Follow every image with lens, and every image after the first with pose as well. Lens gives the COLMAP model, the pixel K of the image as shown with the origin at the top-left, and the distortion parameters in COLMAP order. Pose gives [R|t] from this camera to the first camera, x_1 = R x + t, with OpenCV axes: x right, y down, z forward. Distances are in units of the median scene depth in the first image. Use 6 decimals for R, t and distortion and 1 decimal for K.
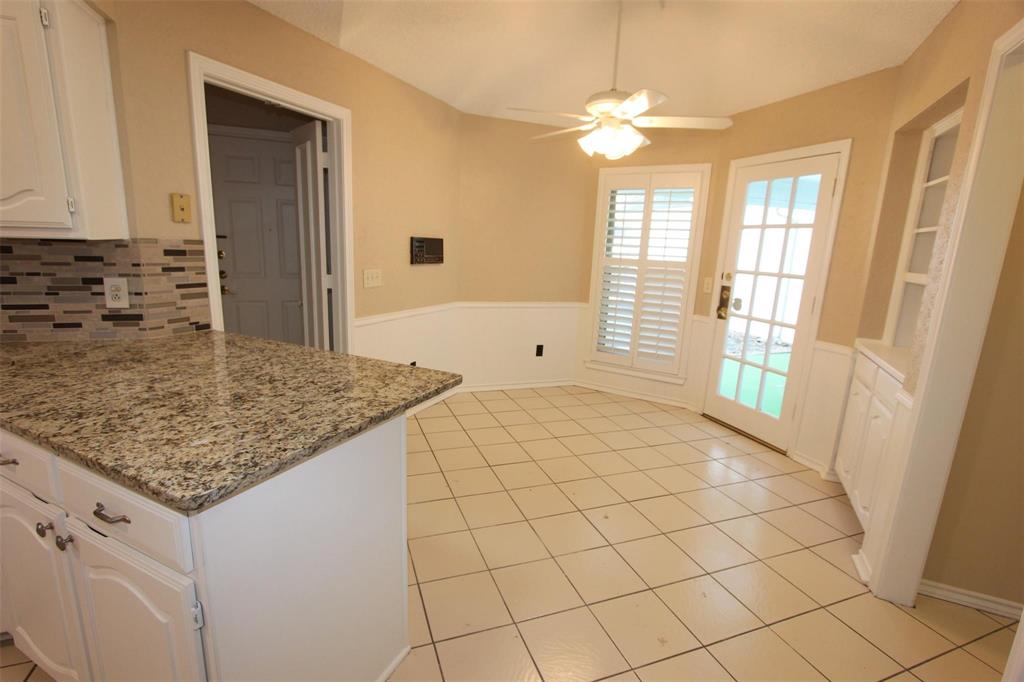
lens RADIAL K [[474.6, 0, 512.4], [0, 474.6, 343.1], [0, 0, 1]] dist [-0.004075, -0.001782]
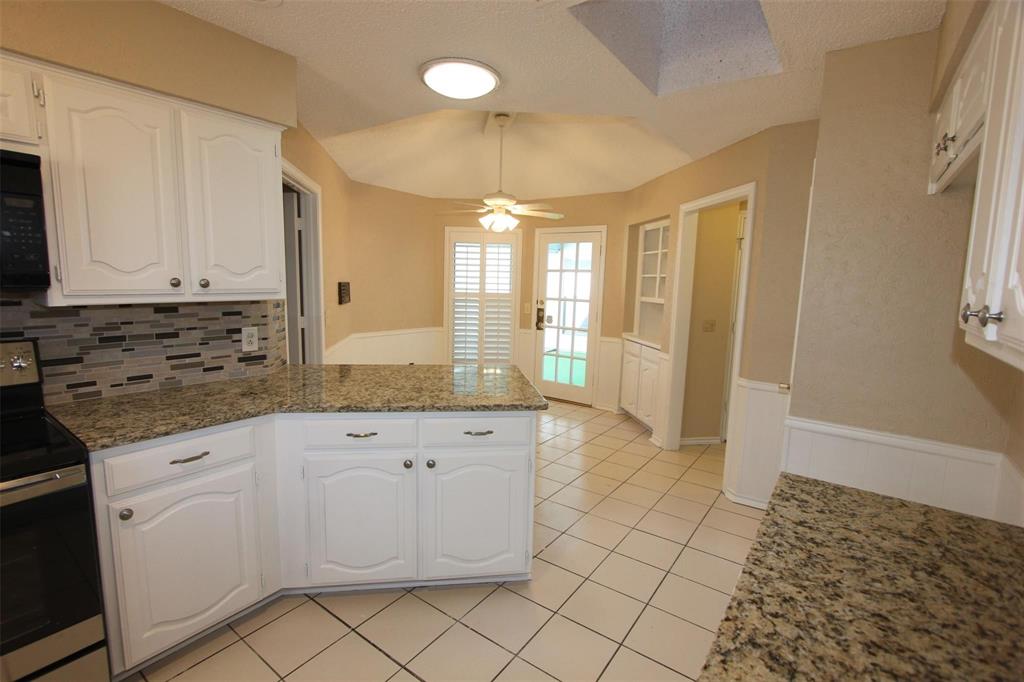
lens RADIAL K [[474.6, 0, 507.7], [0, 474.6, 340.7], [0, 0, 1]] dist [-0.004075, -0.001782]
pose [[0.833060, -0.090229, 0.545775, -0.648844], [0.122244, 0.992244, -0.022550, 0.007595], [-0.539507, 0.085503, 0.837628, -0.297632]]
